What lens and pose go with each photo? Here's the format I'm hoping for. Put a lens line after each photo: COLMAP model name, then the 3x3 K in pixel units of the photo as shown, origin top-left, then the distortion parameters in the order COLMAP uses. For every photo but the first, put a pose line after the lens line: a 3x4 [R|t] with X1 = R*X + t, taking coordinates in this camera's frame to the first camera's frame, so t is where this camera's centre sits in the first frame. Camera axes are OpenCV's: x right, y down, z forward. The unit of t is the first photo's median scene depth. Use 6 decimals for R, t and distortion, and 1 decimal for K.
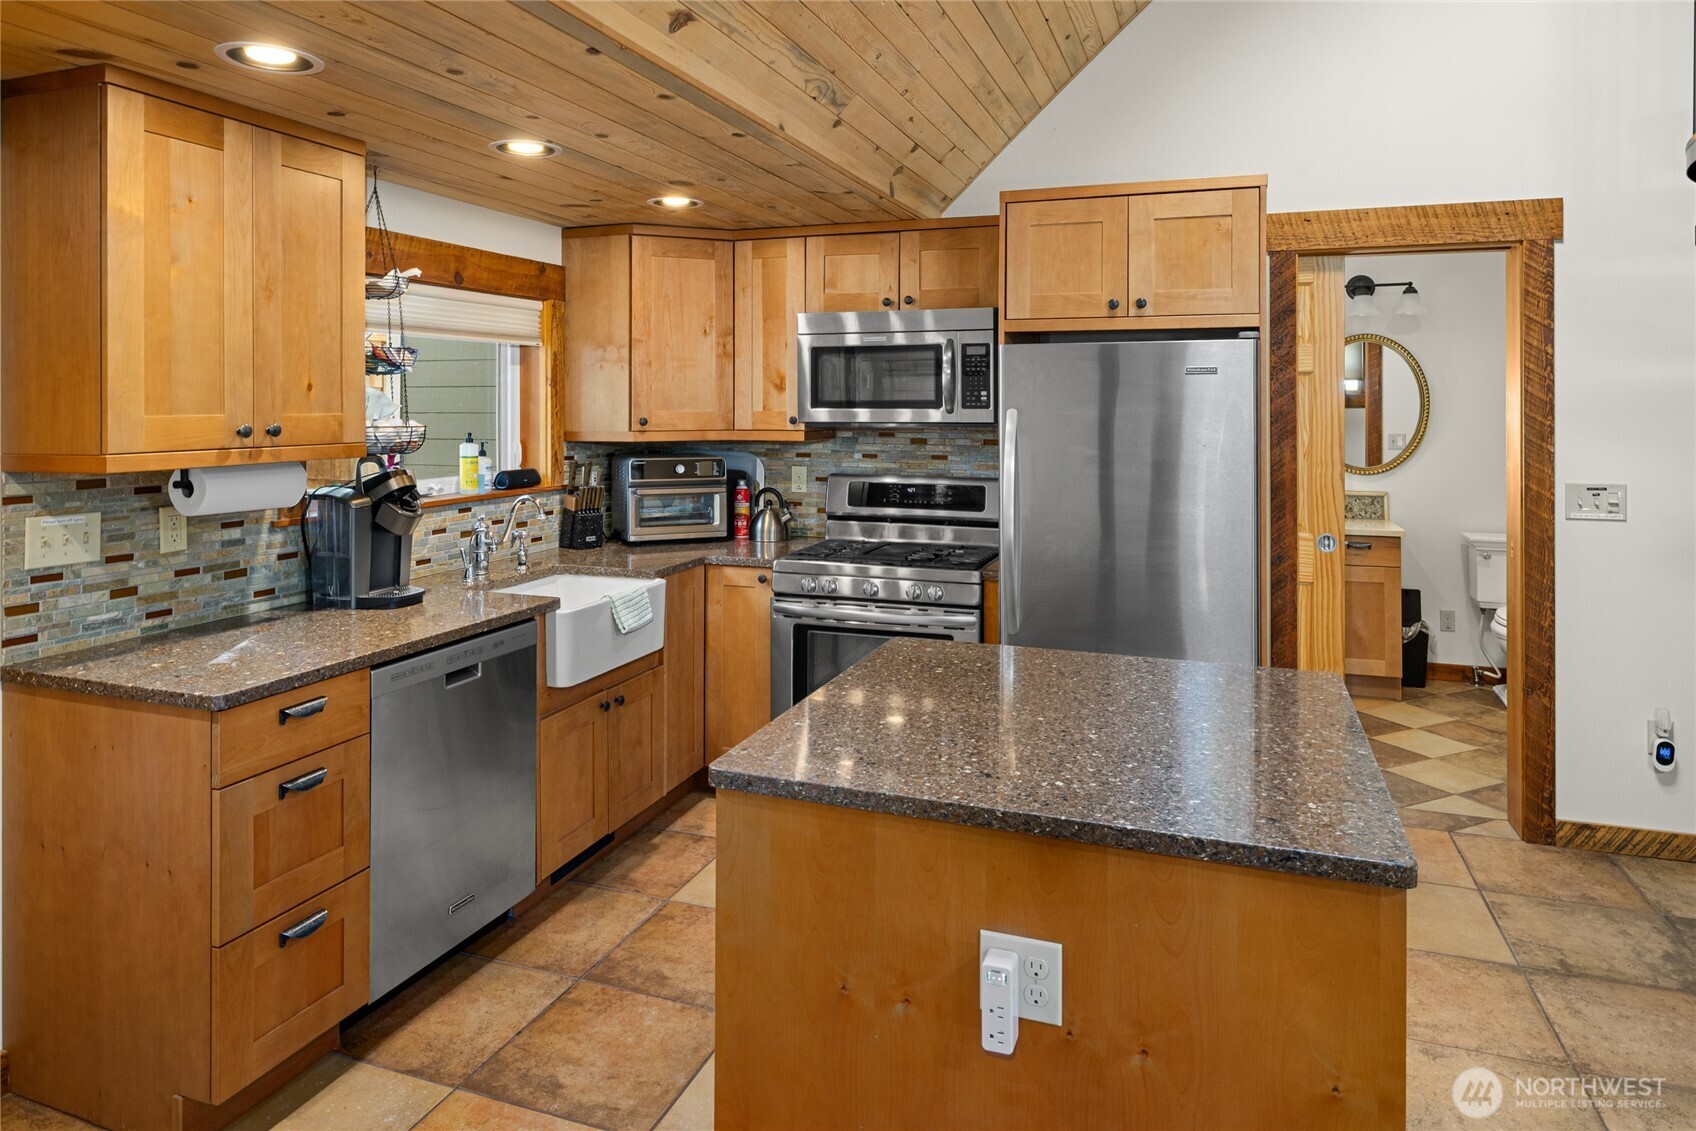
lens RADIAL K [[1046.2, 0, 847.3], [0, 1046.2, 409.1], [0, 0, 1]] dist [0.004757, -0.004398]
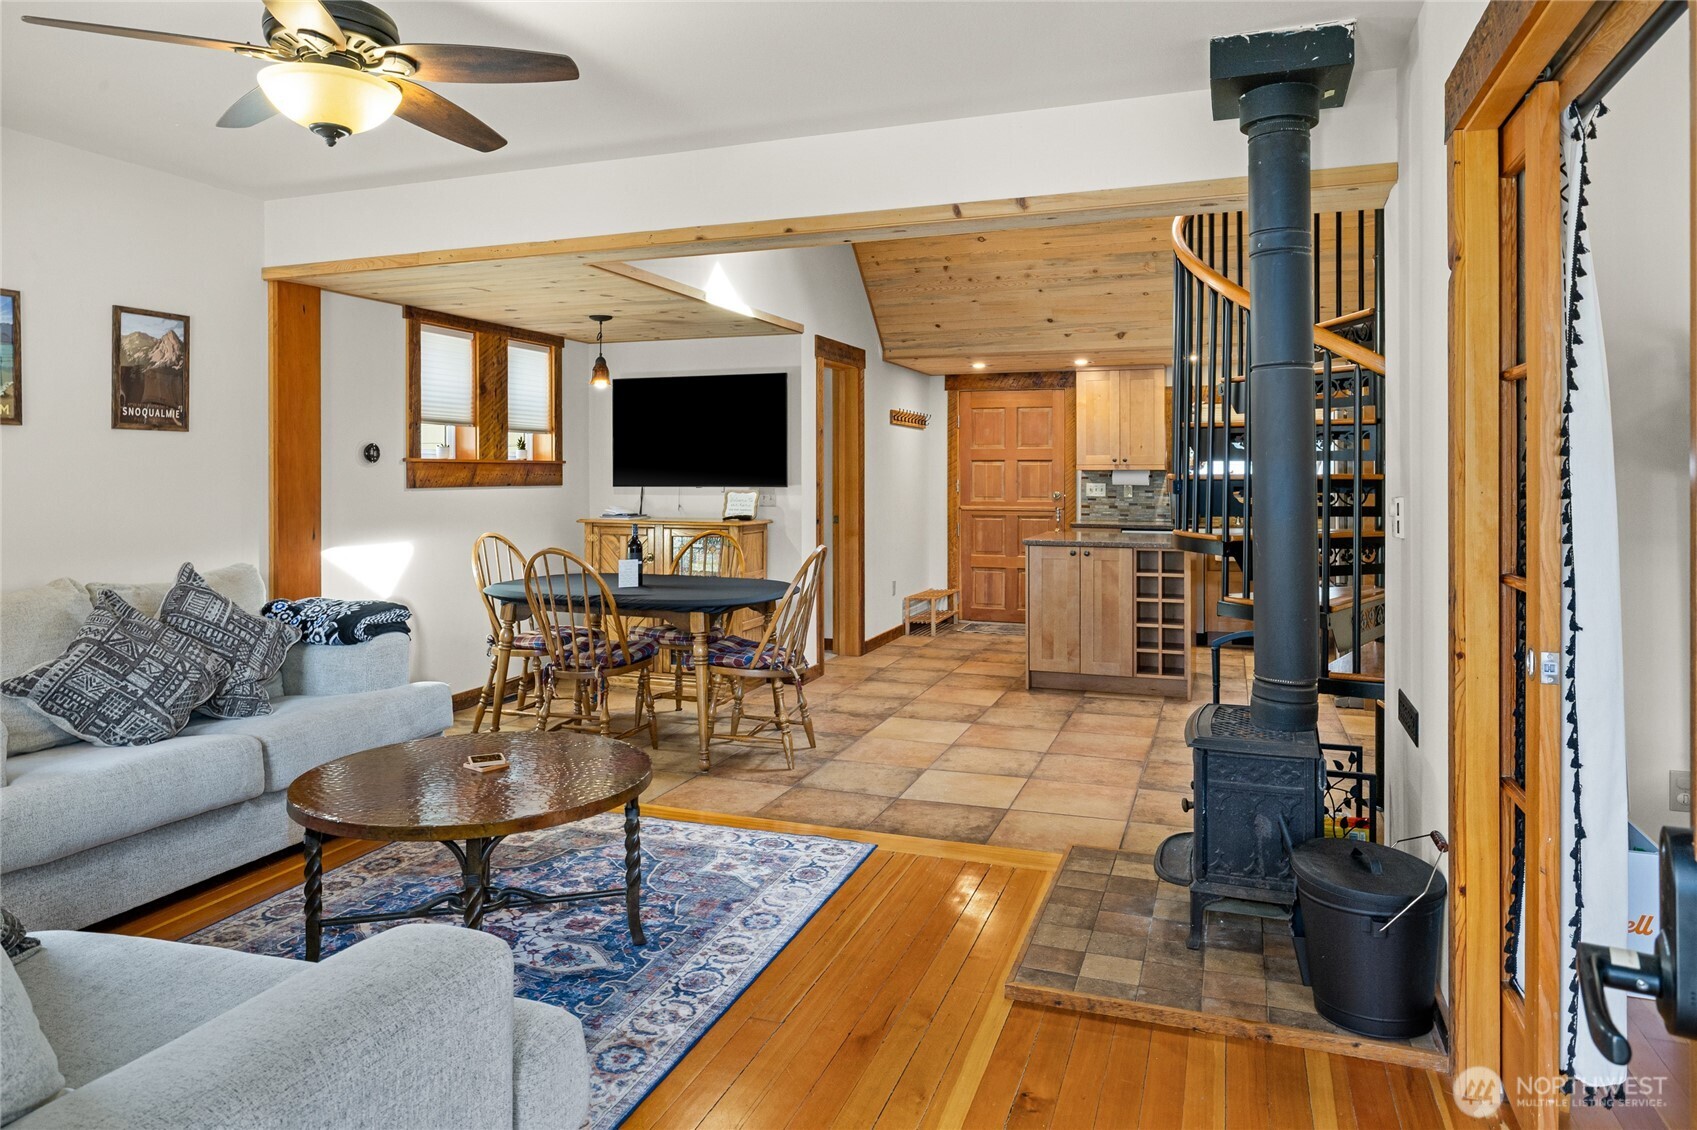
lens RADIAL K [[1093.9, 0, 848.0], [0, 1093.9, 479.4], [0, 0, 1]] dist [-0.005334, 0.002669]
pose [[0.013755, 0.004111, -0.999897, 2.131057], [-0.006435, 0.999971, 0.004023, 0.053710], [0.999885, 0.006379, 0.013781, 0.048740]]
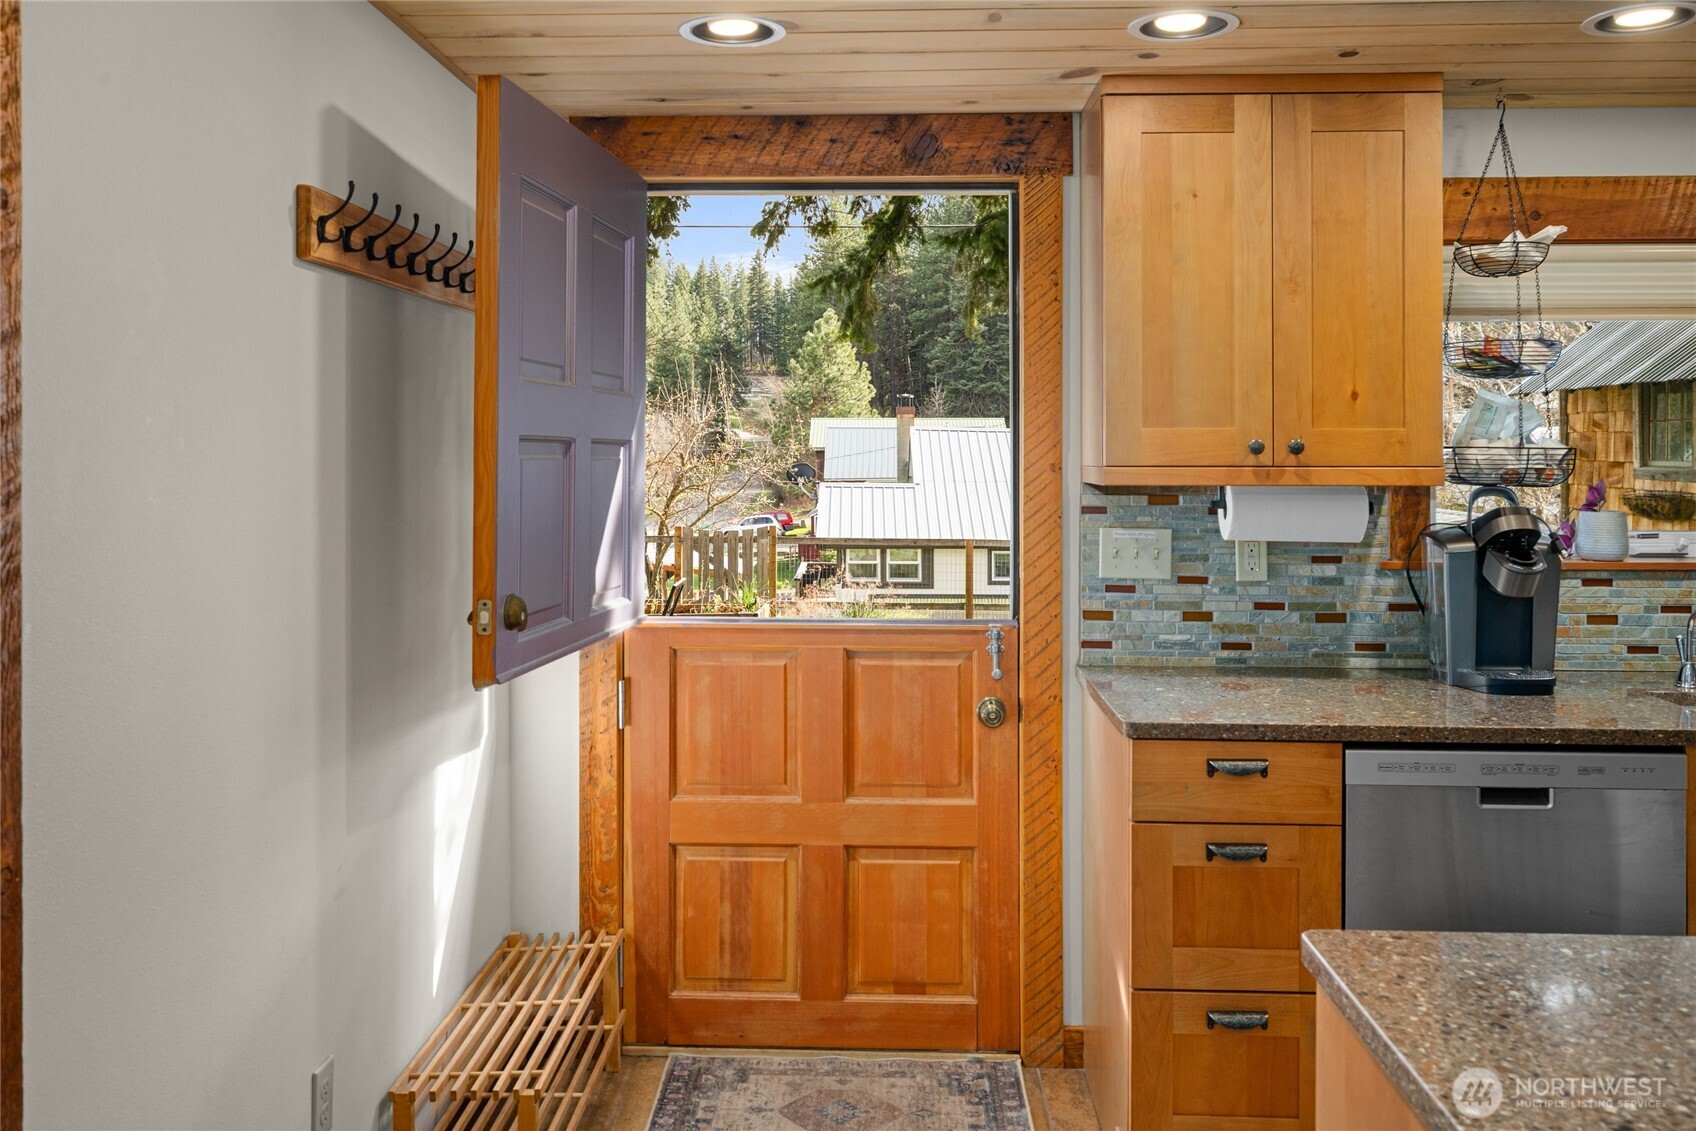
lens RADIAL K [[1384.6, 0, 820.8], [0, 1384.6, 437.2], [0, 0, 1]] dist [-0.011660, 0.025433]
pose [[0.303017, -0.001826, -0.952983, 0.293627], [-0.006464, 0.999971, -0.003971, 0.014131], [0.952963, 0.007364, 0.302997, 0.212195]]
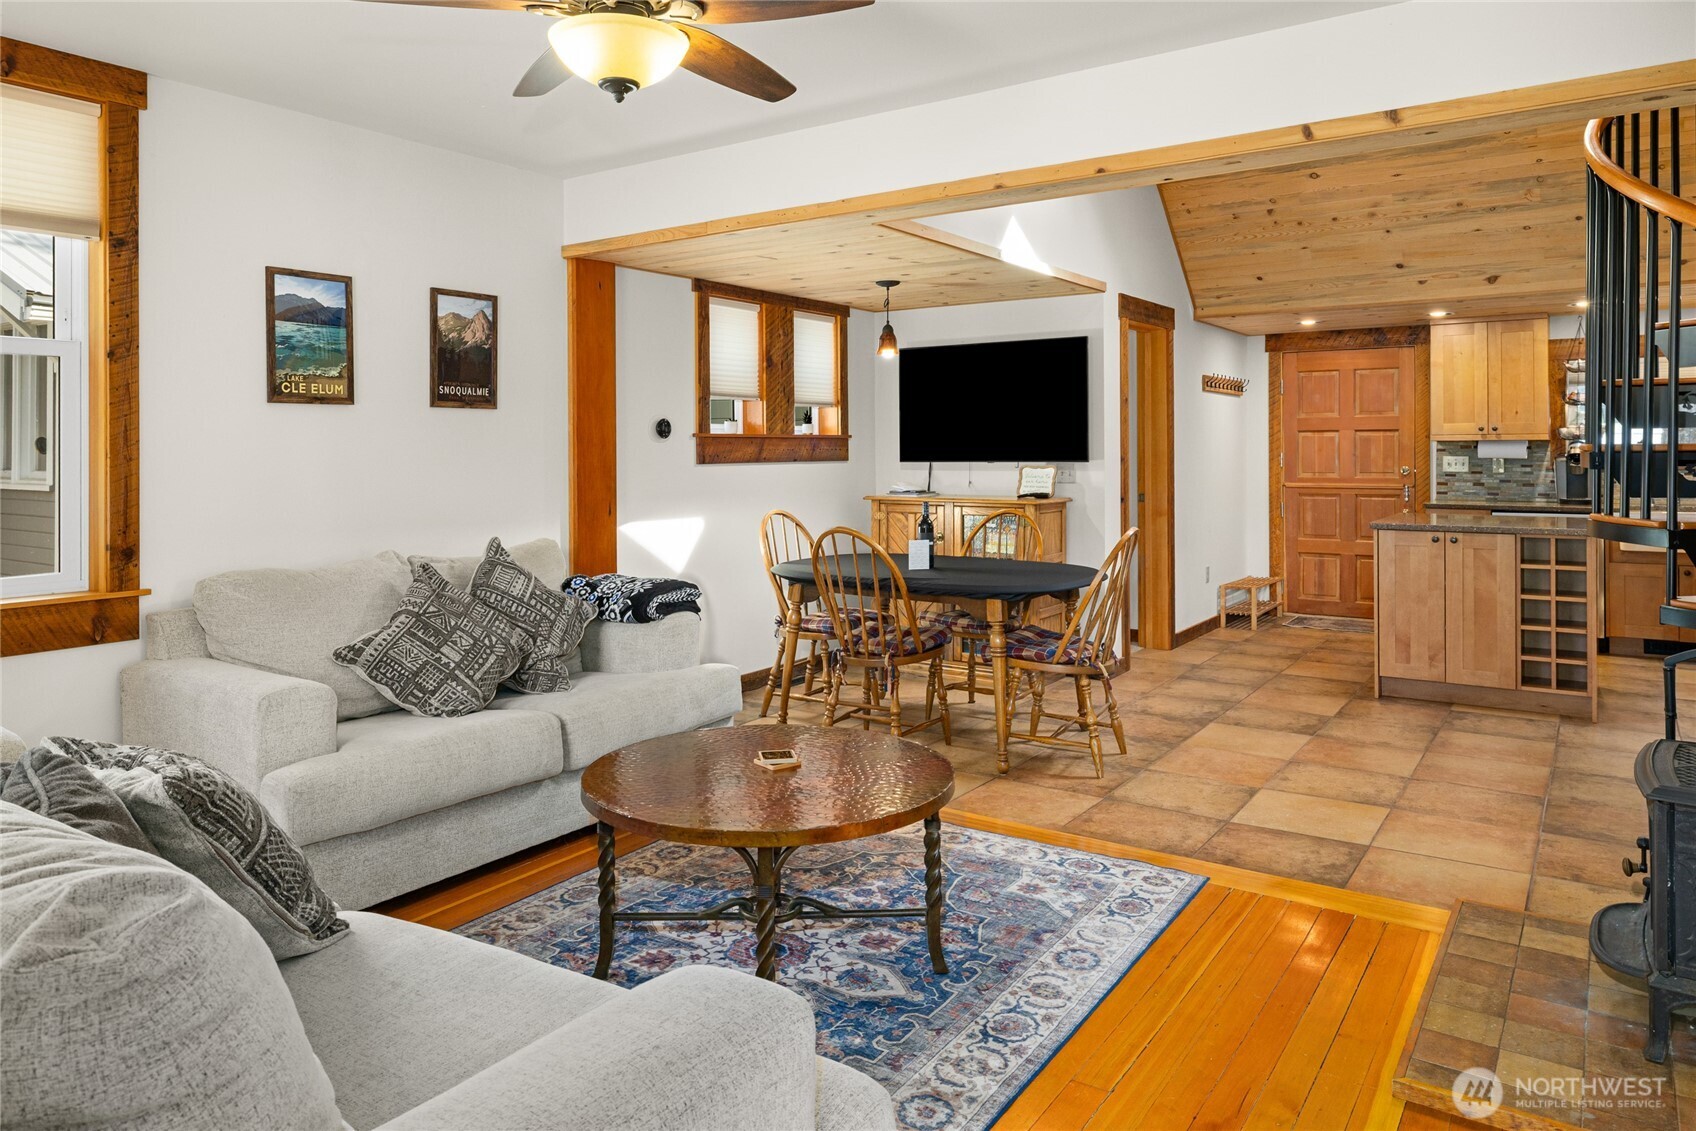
lens RADIAL K [[1133.4, 0, 837.1], [0, 1133.4, 453.4], [0, 0, 1]] dist [-0.007776, 0.008380]
pose [[-0.244612, 0.004075, -0.969612, 2.057884], [-0.001045, 0.999989, 0.004466, 0.054698], [0.969620, 0.002105, -0.244605, 0.021497]]
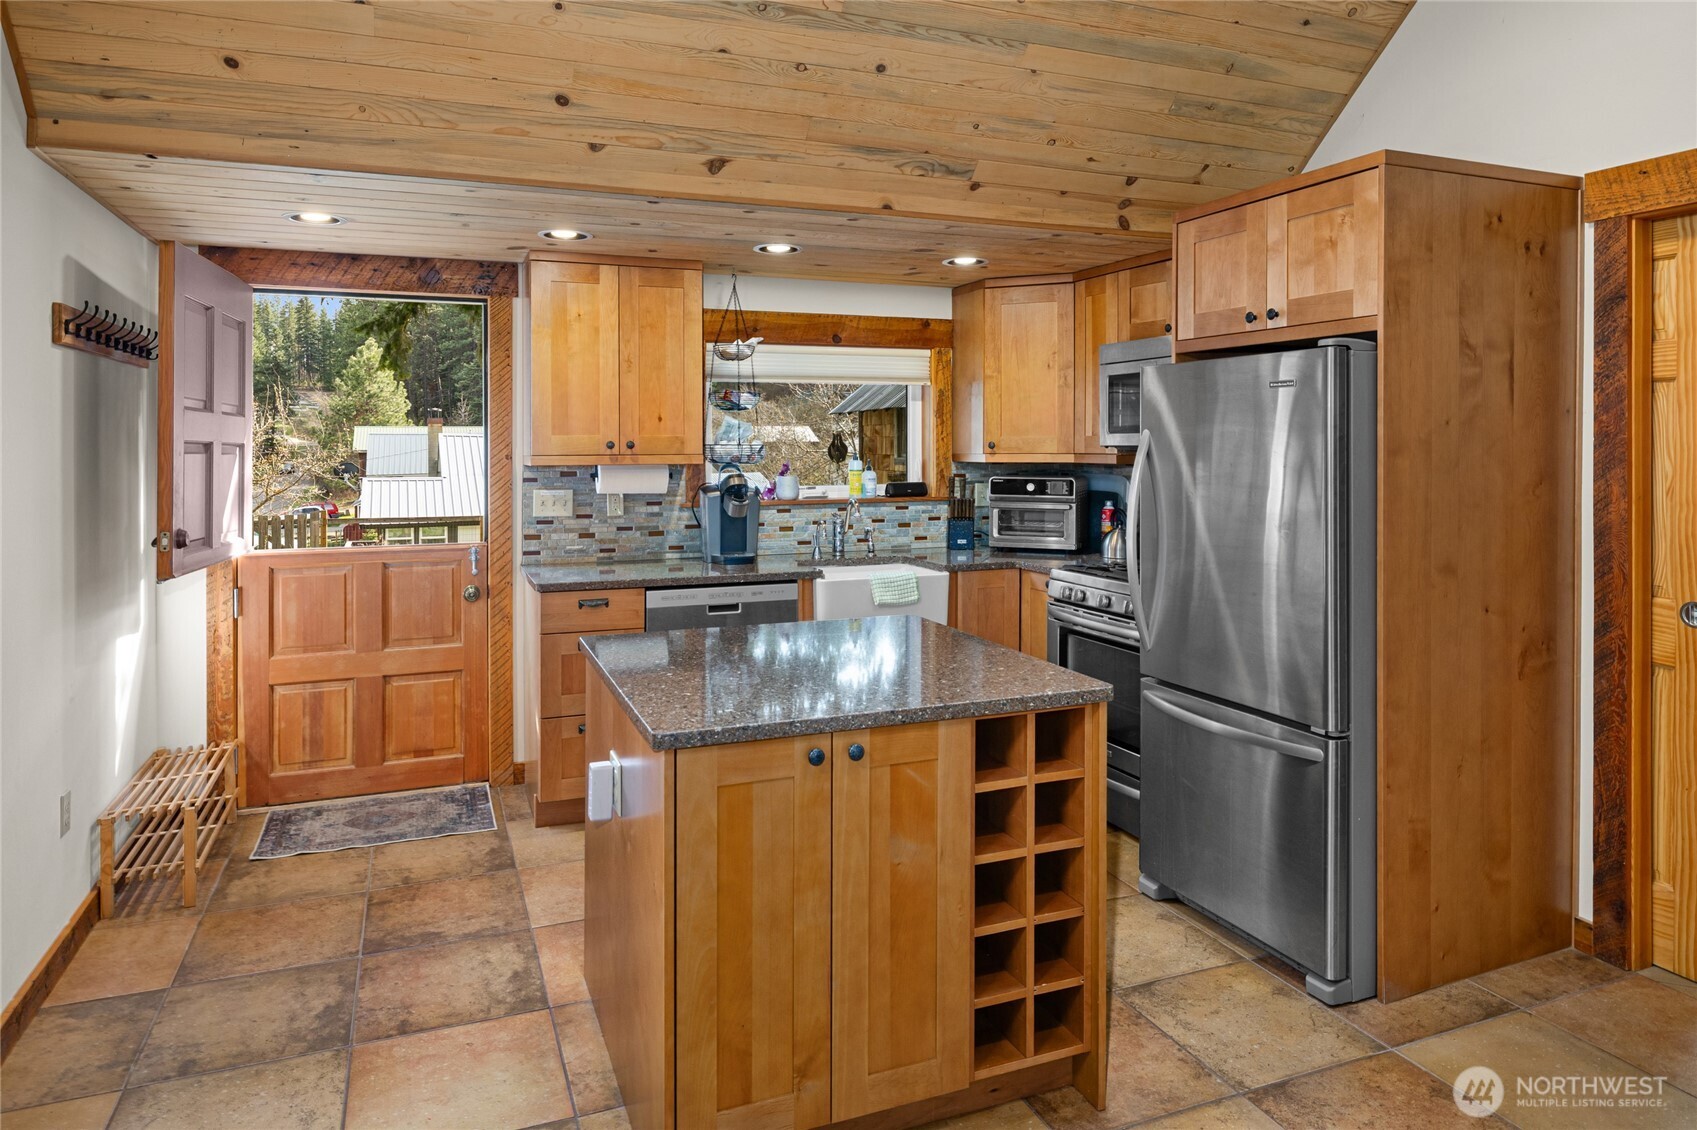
lens RADIAL K [[1046.9, 0, 826.6], [0, 1046.9, 444.9], [0, 0, 1]] dist [0.004757, -0.004398]
pose [[0.662772, 0.000142, -0.748821, 0.667936], [-0.002561, 0.999995, -0.002076, 0.016679], [0.748817, 0.003294, 0.662769, 0.088157]]
